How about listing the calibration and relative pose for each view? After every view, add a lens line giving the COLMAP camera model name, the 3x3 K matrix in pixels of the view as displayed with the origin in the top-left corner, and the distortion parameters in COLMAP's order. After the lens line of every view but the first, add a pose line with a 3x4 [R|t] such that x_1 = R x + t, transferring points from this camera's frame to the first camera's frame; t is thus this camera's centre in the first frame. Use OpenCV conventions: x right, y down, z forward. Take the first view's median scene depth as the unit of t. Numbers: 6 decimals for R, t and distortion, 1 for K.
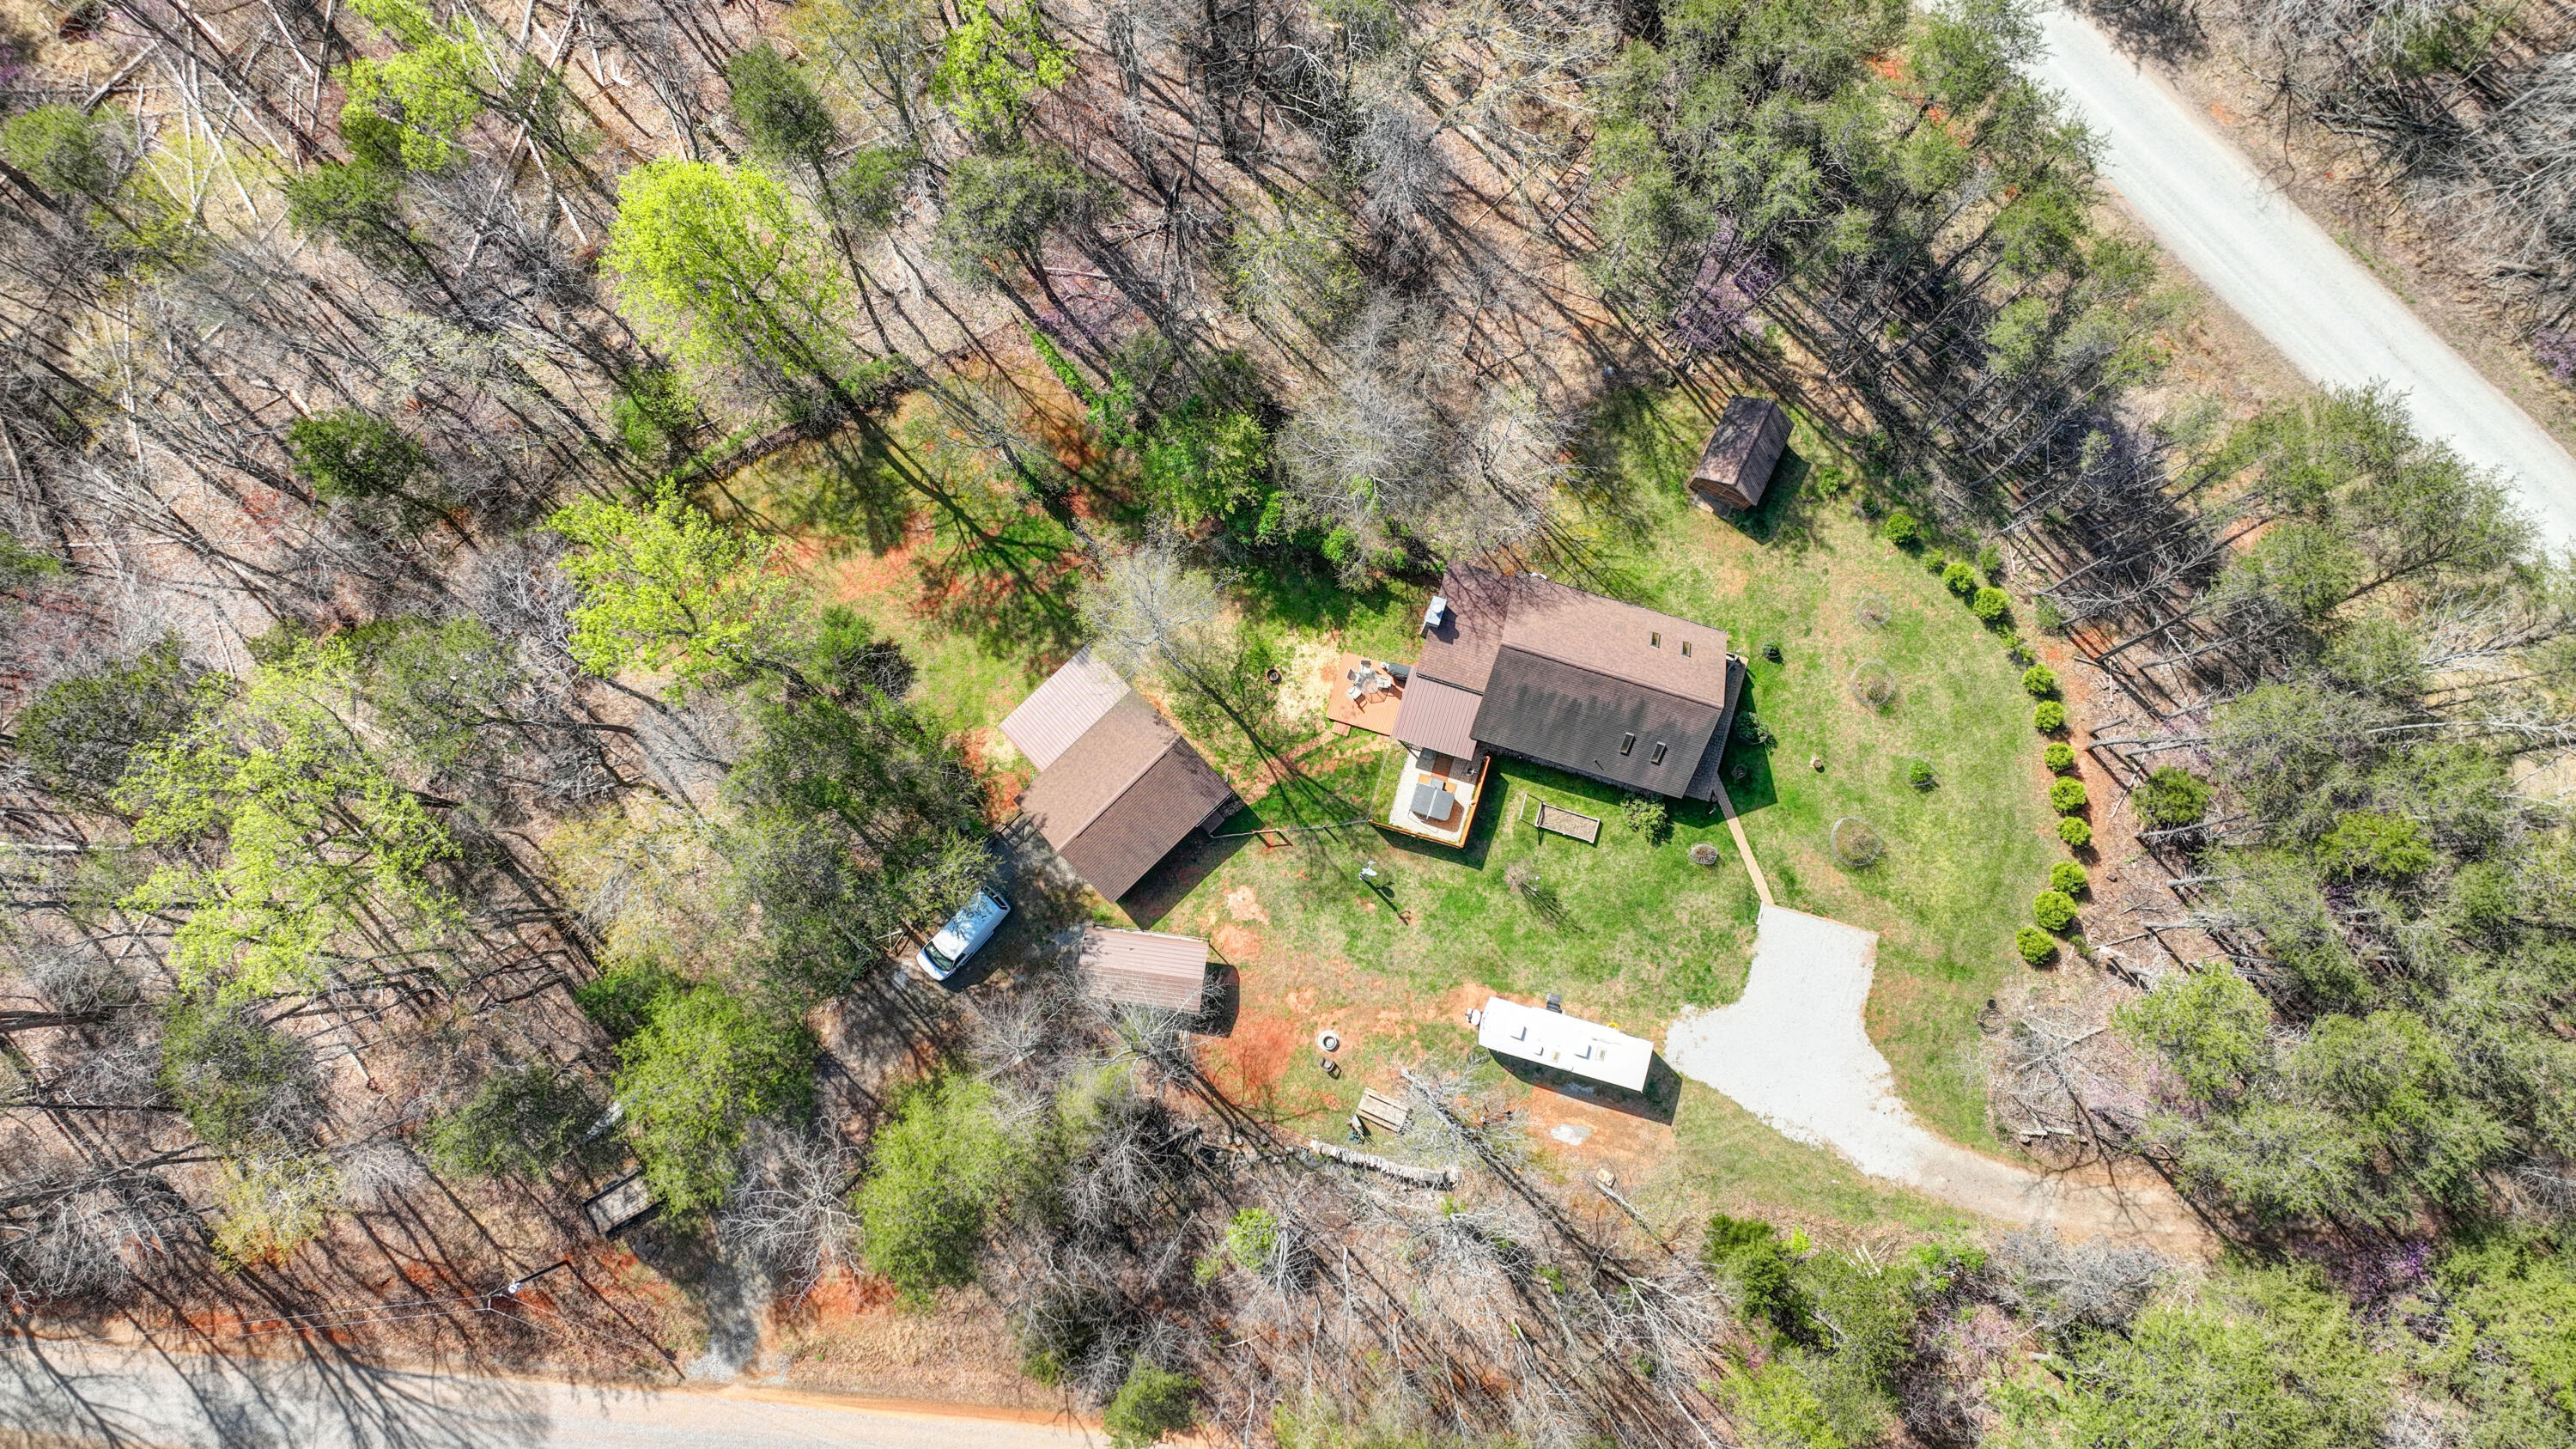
lens RADIAL K [[1805.5, 0, 1288.0], [0, 1805.5, 724.5], [0, 0, 1]] dist [0.008707, 0.000491]
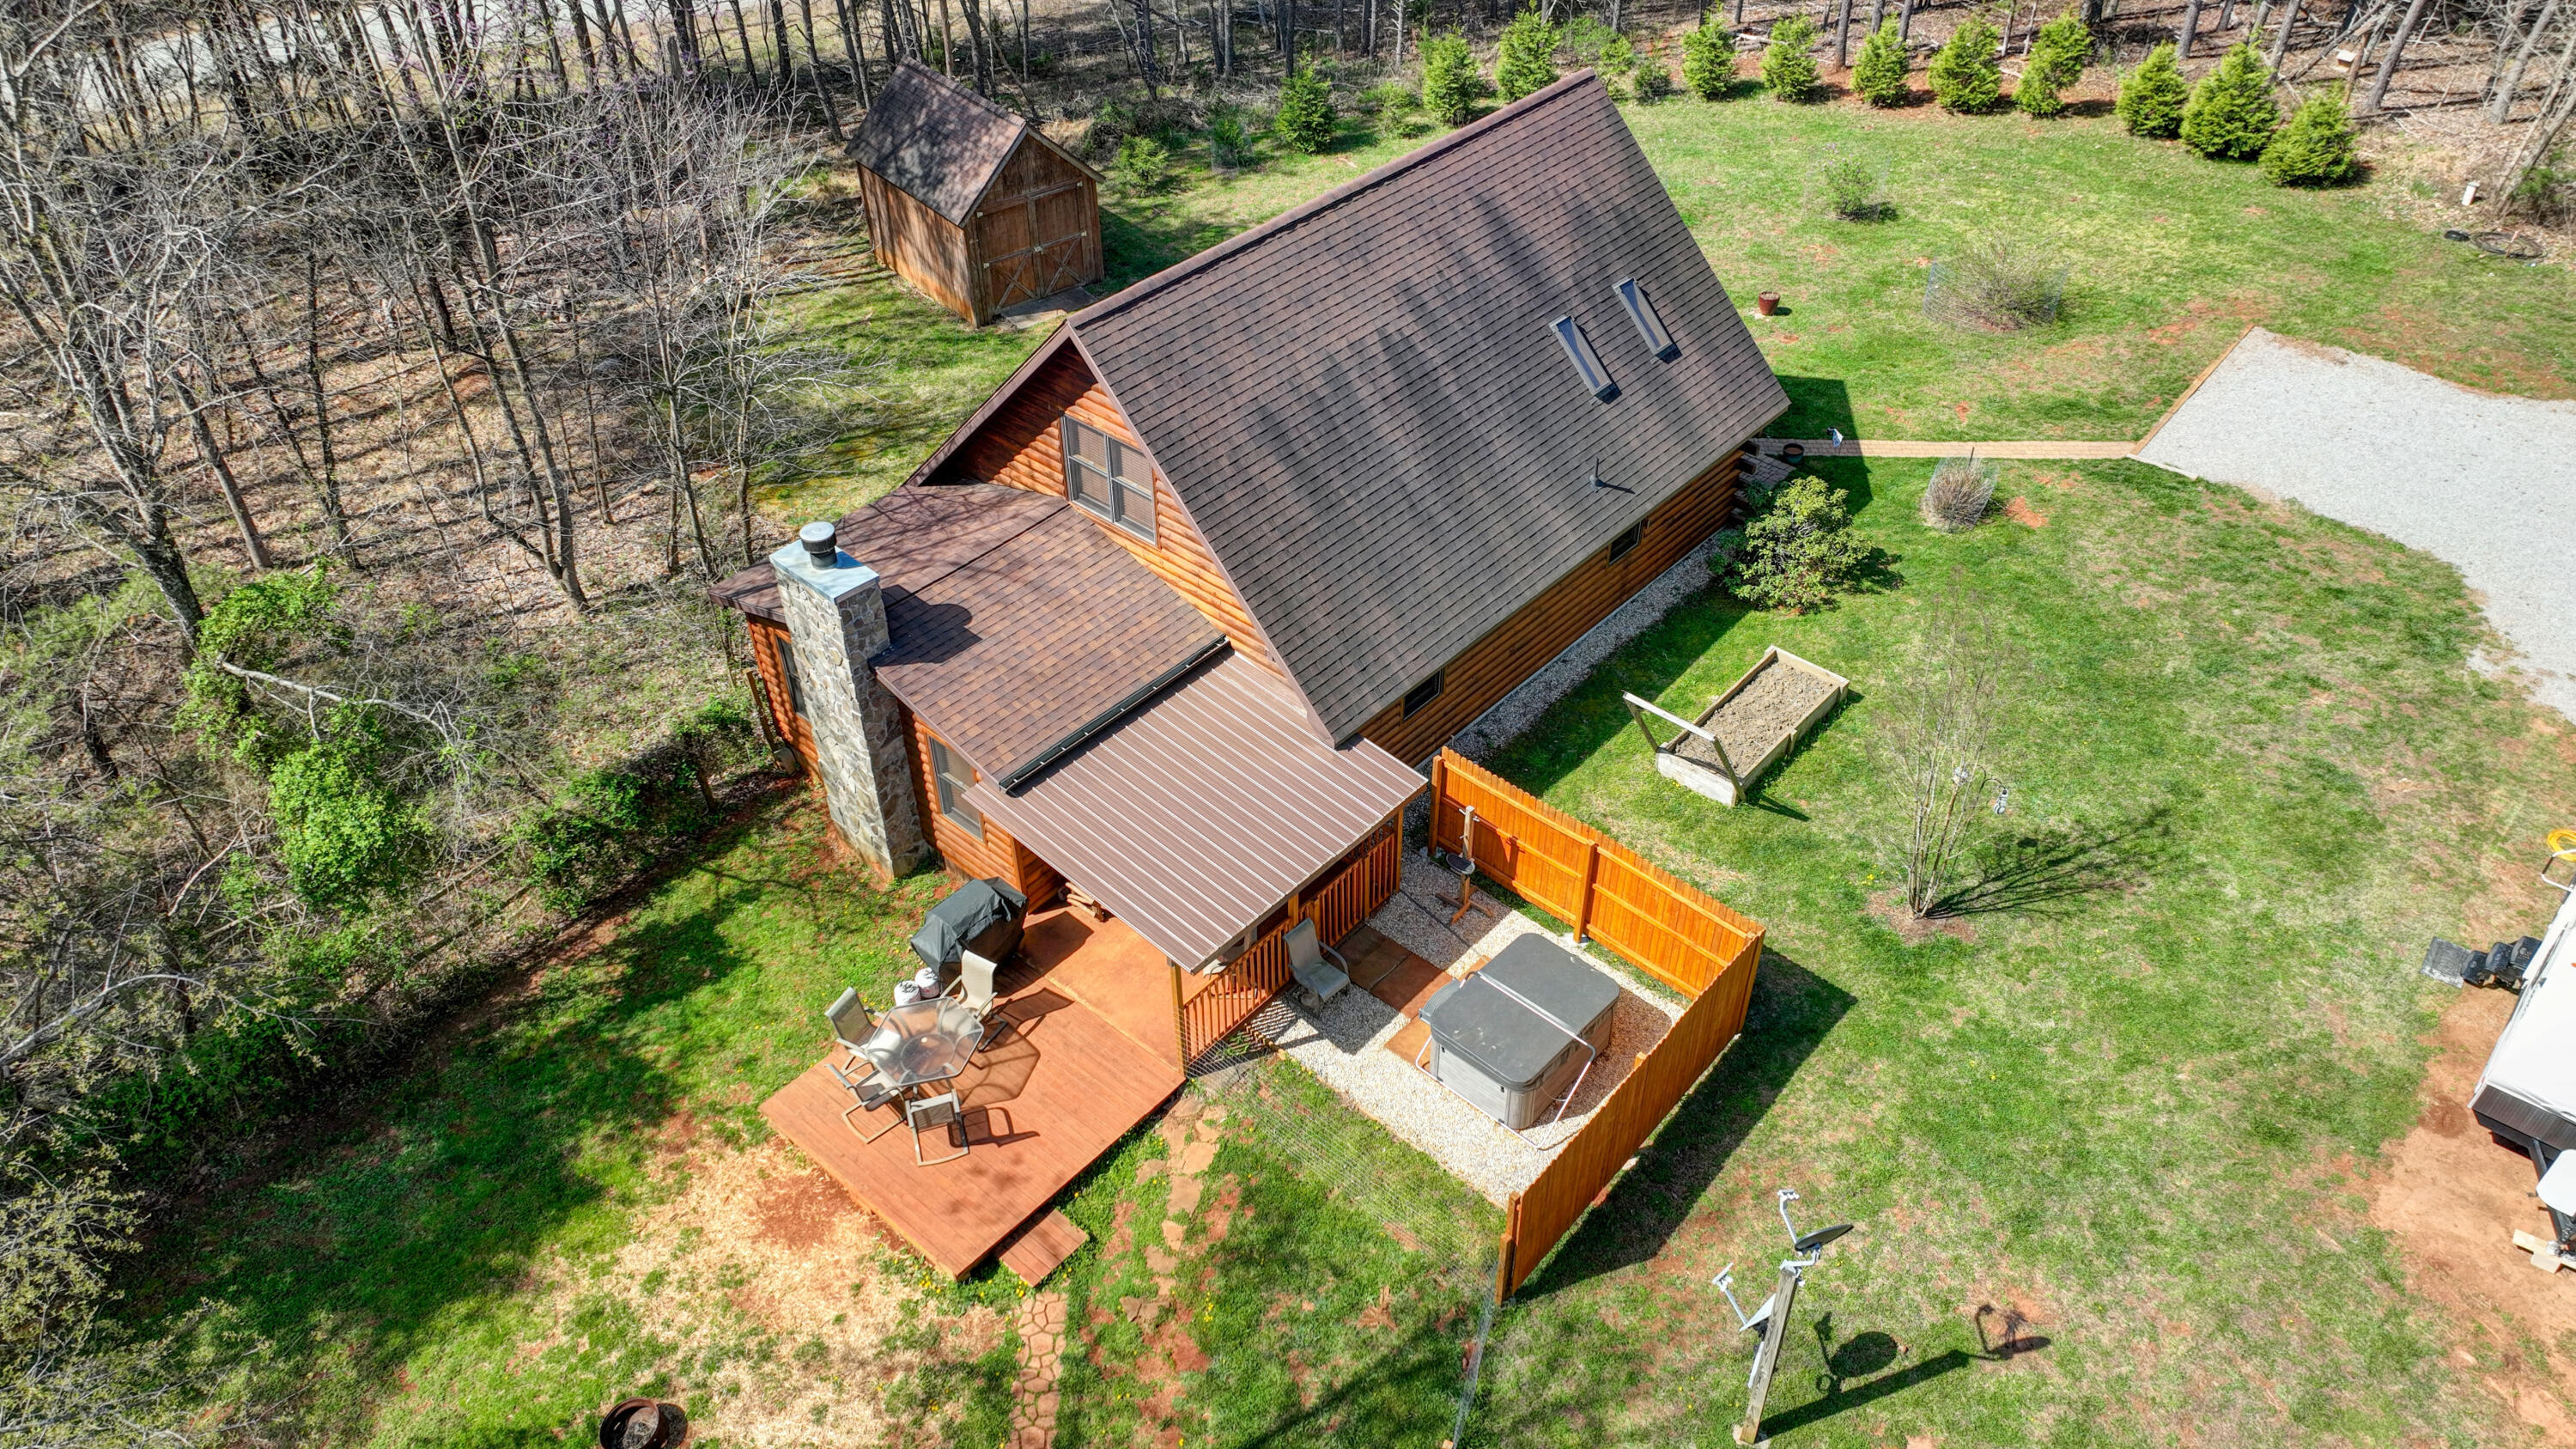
lens RADIAL K [[1818.9, 0, 1288.0], [0, 1818.9, 724.5], [0, 0, 1]] dist [0.008081, 0.006142]
pose [[0.429390, -0.573441, 0.697703, -0.072934], [0.899590, 0.339812, -0.274347, 0.066658], [-0.079766, 0.745448, 0.661774, 0.816765]]
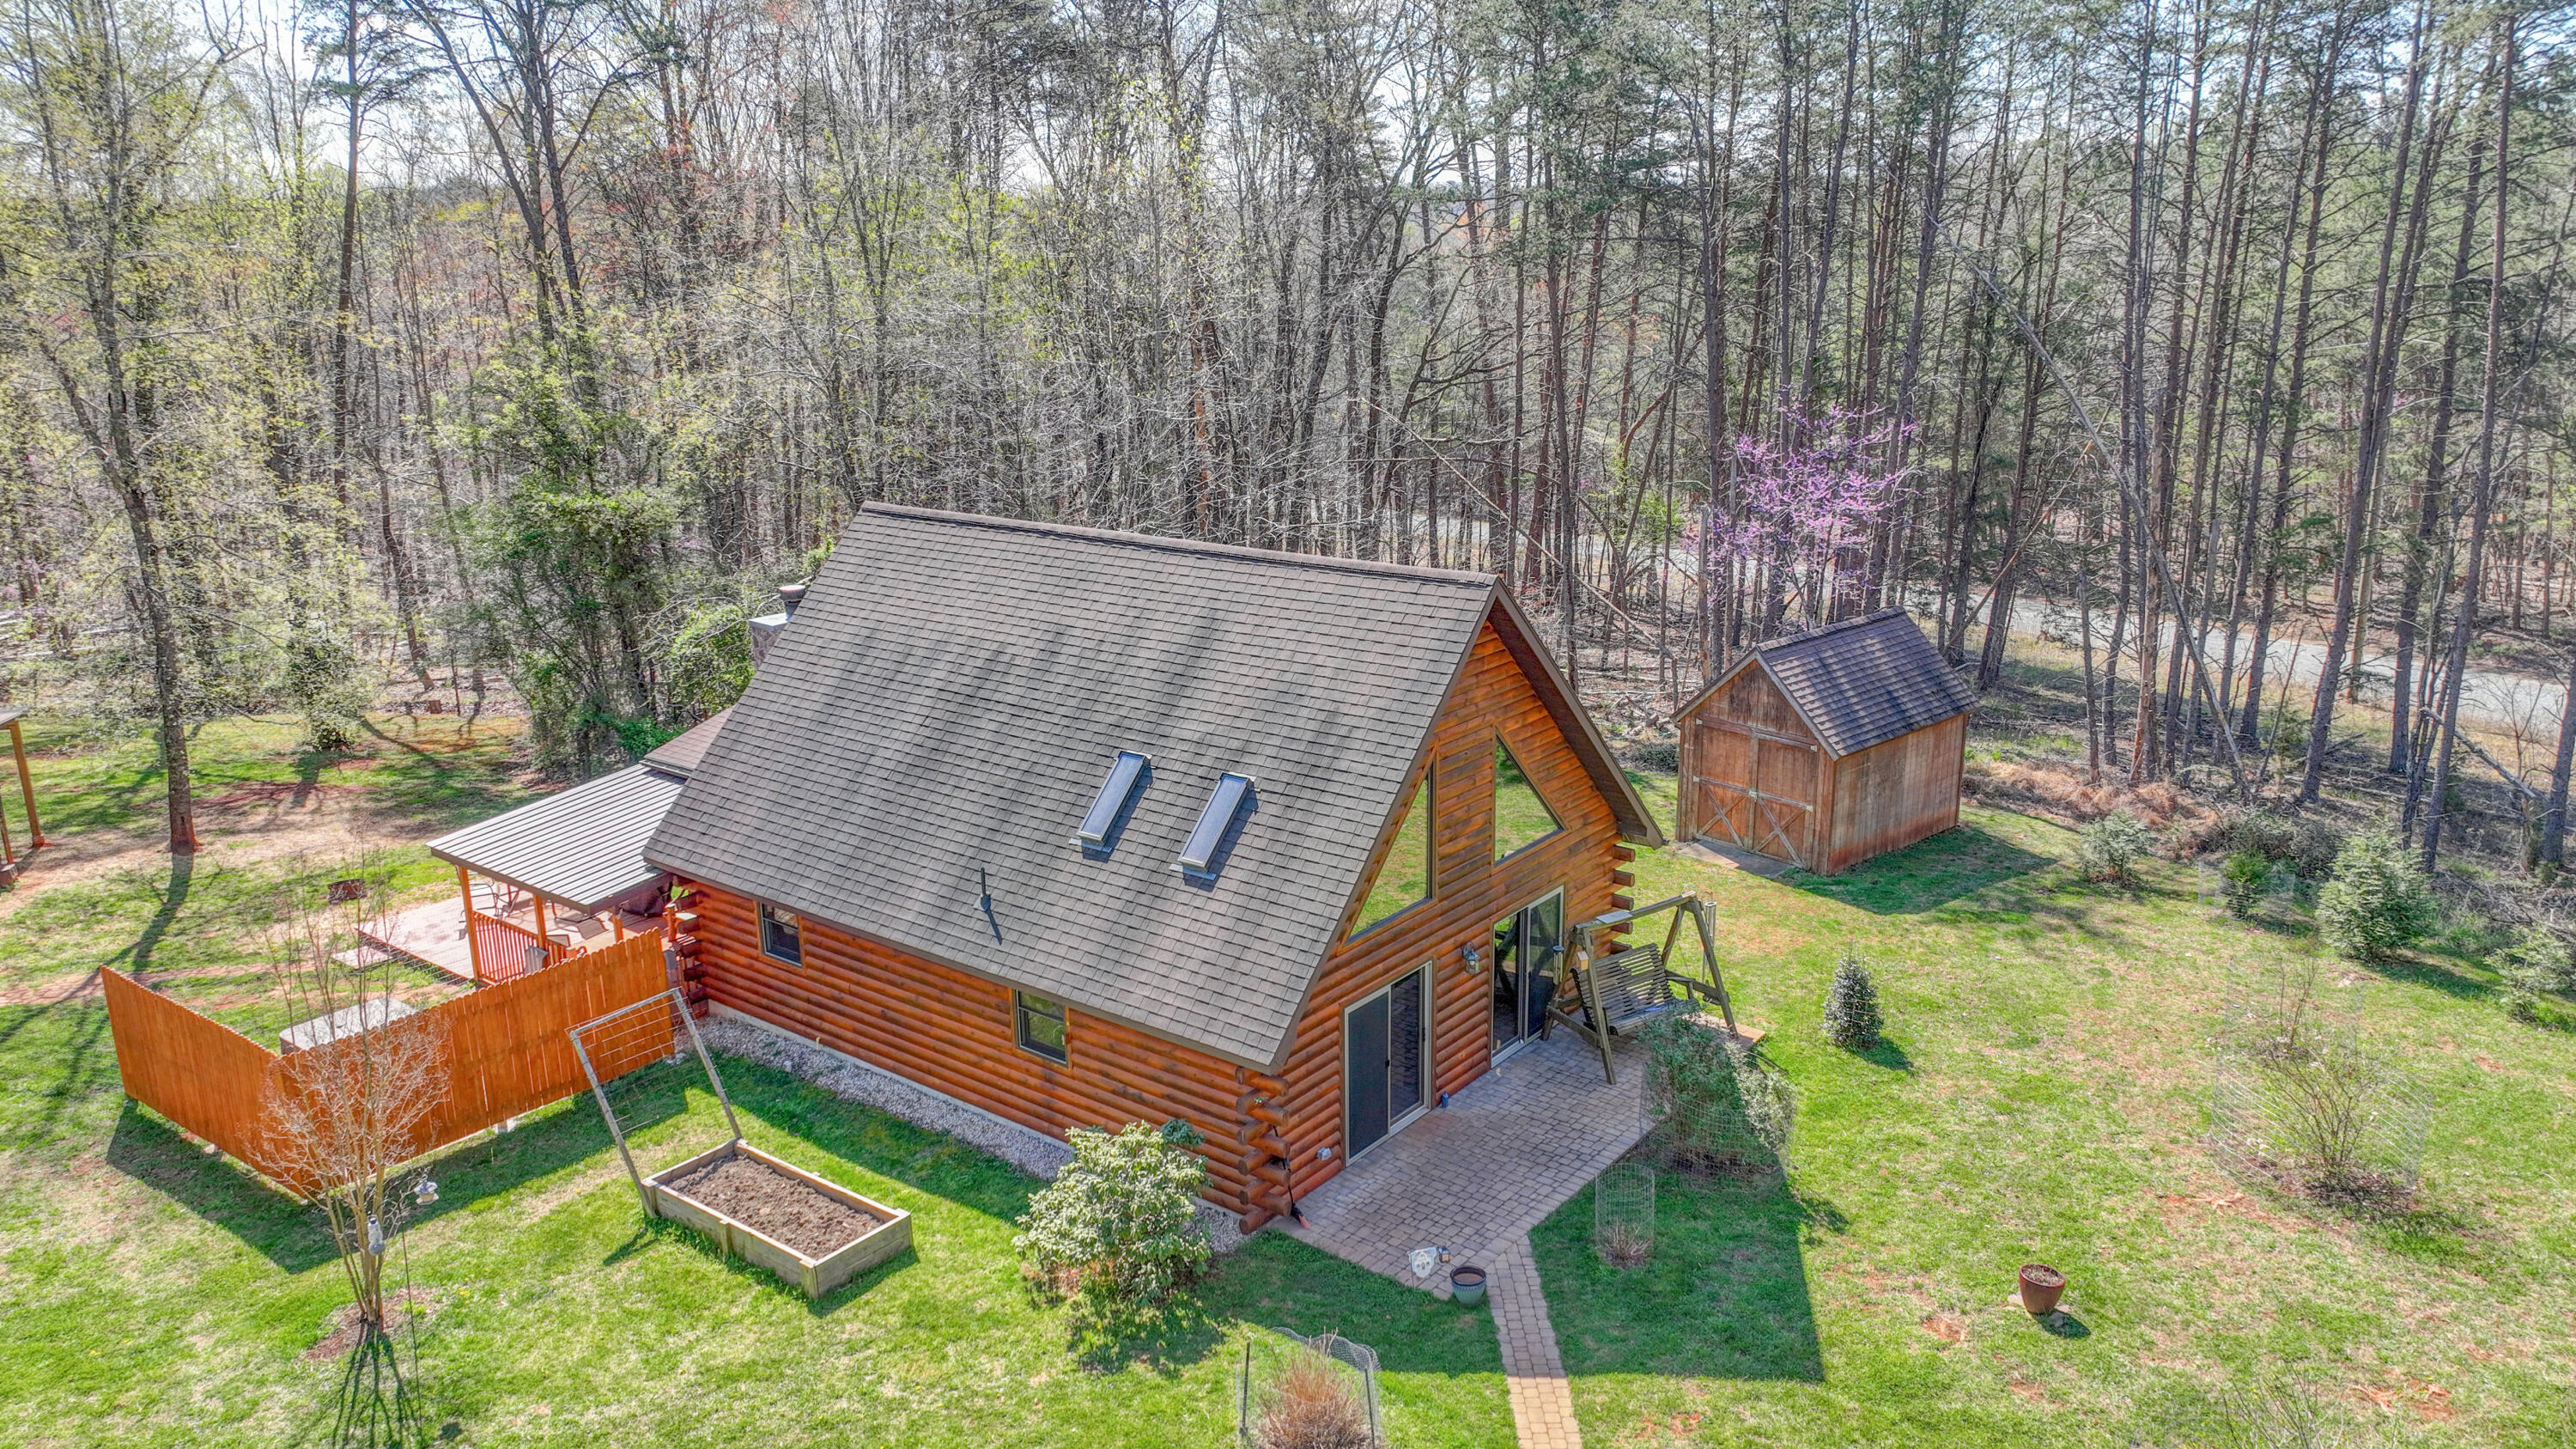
lens RADIAL K [[1805.5, 0, 1288.0], [0, 1805.5, 724.5], [0, 0, 1]] dist [0.008707, 0.000491]
pose [[0.930003, 0.092904, -0.355617, 0.280534], [-0.365378, 0.338772, -0.867025, 0.196951], [0.039923, 0.936270, 0.349004, 0.871676]]
